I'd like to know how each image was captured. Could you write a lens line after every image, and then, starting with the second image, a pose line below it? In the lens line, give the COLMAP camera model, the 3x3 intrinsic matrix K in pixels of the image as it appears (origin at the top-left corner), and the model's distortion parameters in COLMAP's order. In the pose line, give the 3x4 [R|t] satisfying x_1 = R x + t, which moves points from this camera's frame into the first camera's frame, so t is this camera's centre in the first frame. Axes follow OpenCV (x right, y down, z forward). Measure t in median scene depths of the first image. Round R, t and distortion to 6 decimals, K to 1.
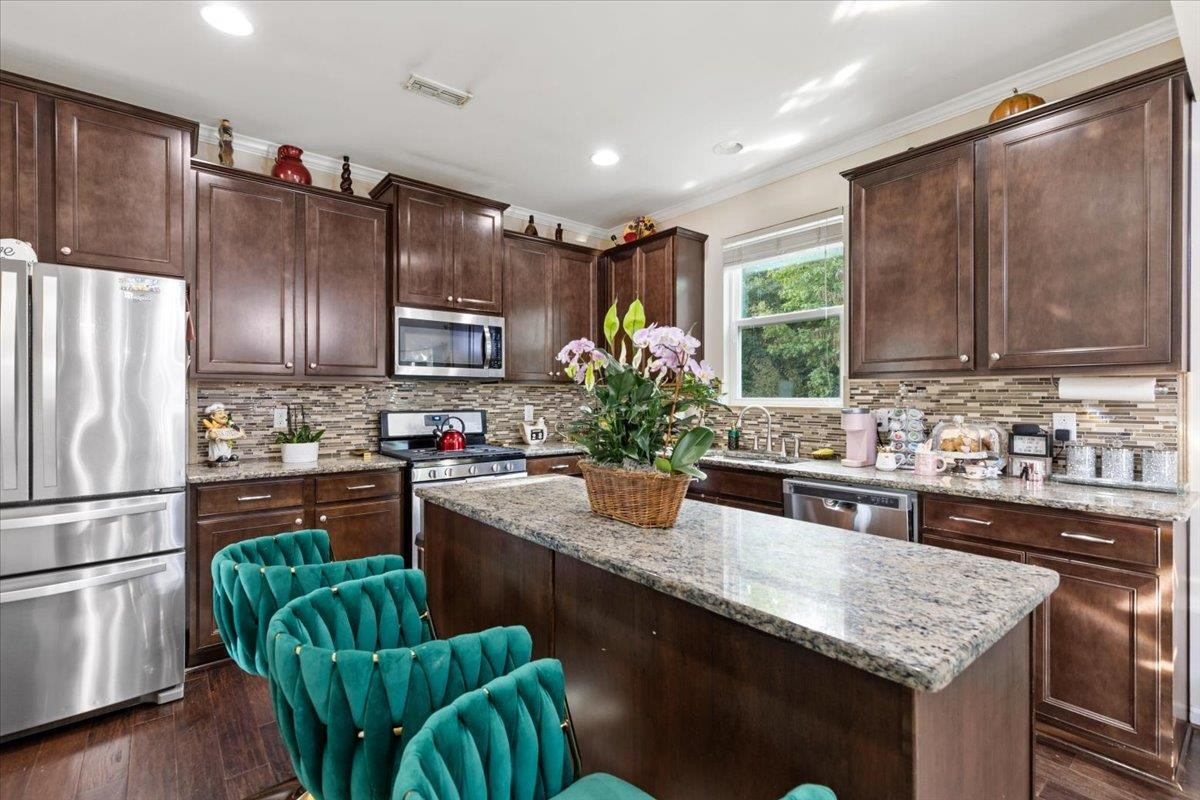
lens RADIAL K [[541.9, 0, 592.6], [0, 541.9, 397.1], [0, 0, 1]] dist [0.004818, 0.000197]
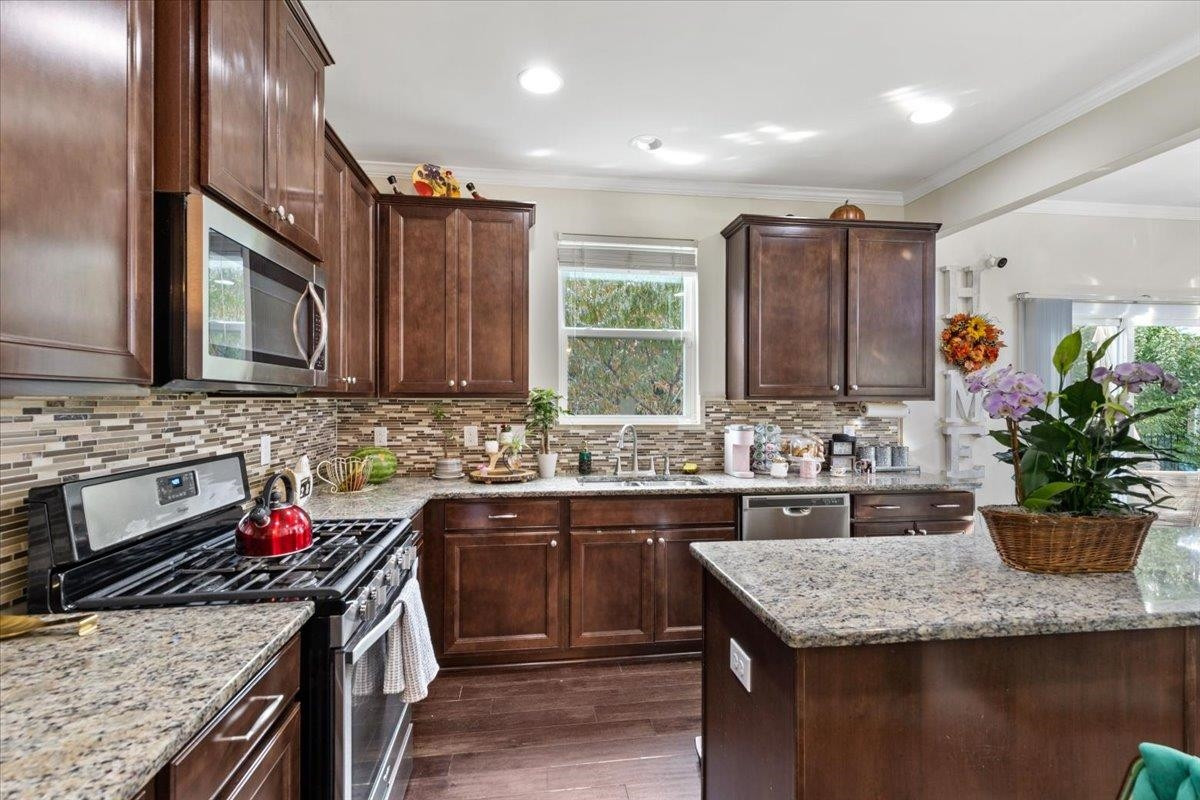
lens RADIAL K [[541.9, 0, 600.2], [0, 541.9, 401.0], [0, 0, 1]] dist [0.004818, 0.000197]
pose [[0.513814, -0.001313, 0.857900, -0.536069], [-0.003493, 0.999987, 0.003623, -0.028519], [-0.857894, -0.004858, 0.513803, 0.565568]]
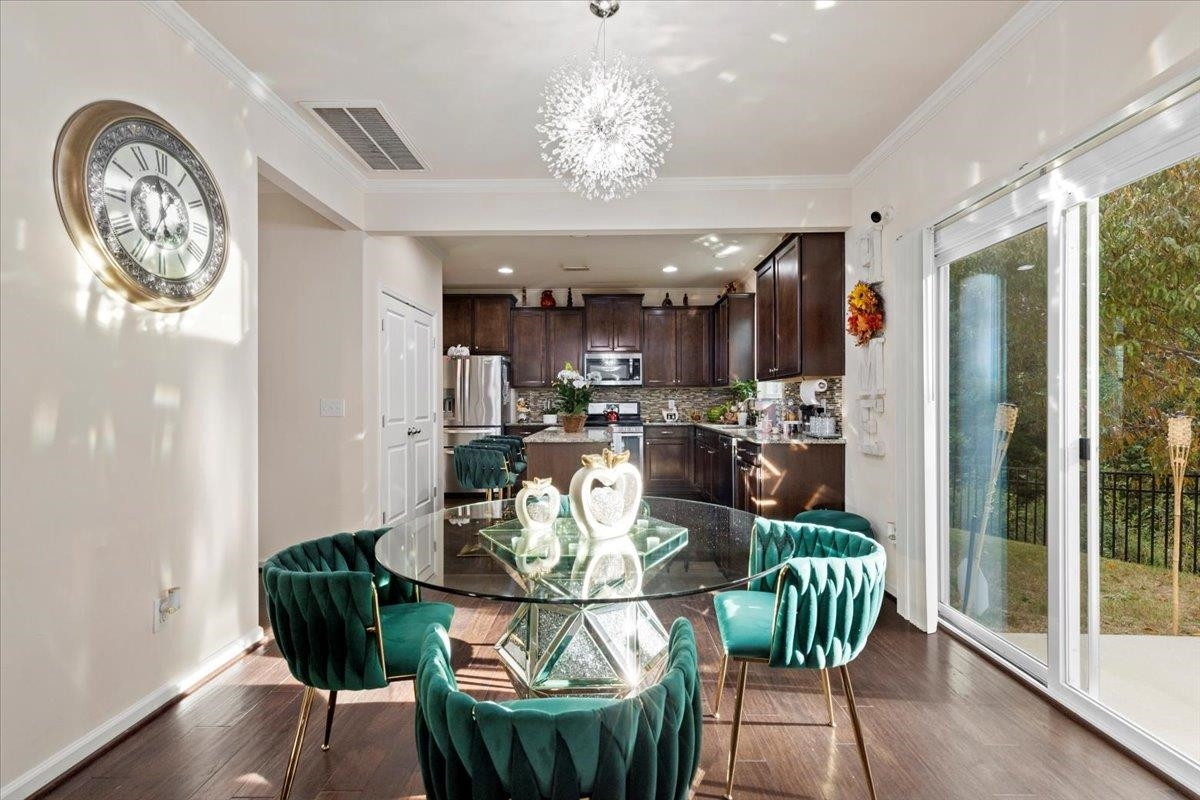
lens RADIAL K [[541.9, 0, 606.2], [0, 541.9, 402.4], [0, 0, 1]] dist [0.004818, 0.000197]
pose [[0.774431, -0.001986, -0.632655, 1.050080], [0.003363, 0.999994, 0.000978, 0.026322], [0.632650, -0.002885, 0.774433, -0.622814]]
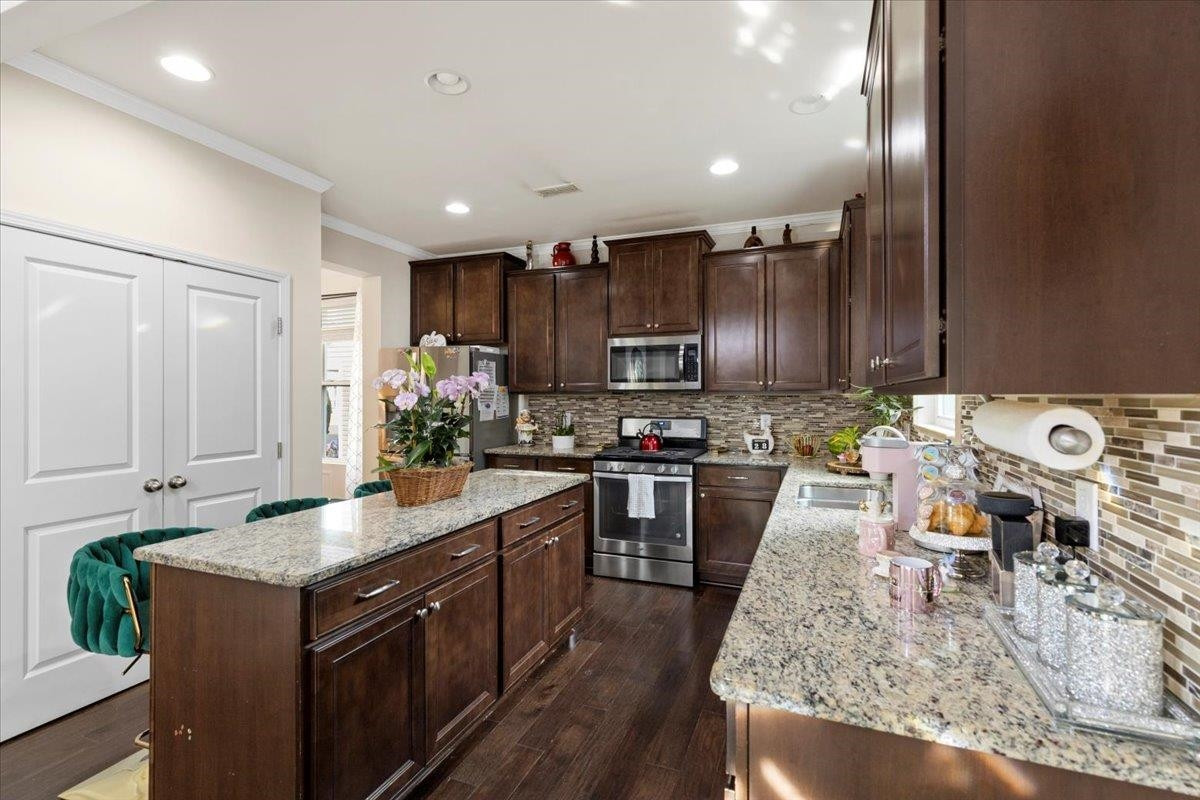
lens RADIAL K [[541.9, 0, 604.7], [0, 541.9, 395.7], [0, 0, 1]] dist [0.004818, 0.000197]
pose [[0.493838, 0.001735, -0.869552, 0.765324], [0.001800, 0.999994, 0.003017, -0.029665], [0.869552, -0.003055, 0.493832, 0.319006]]
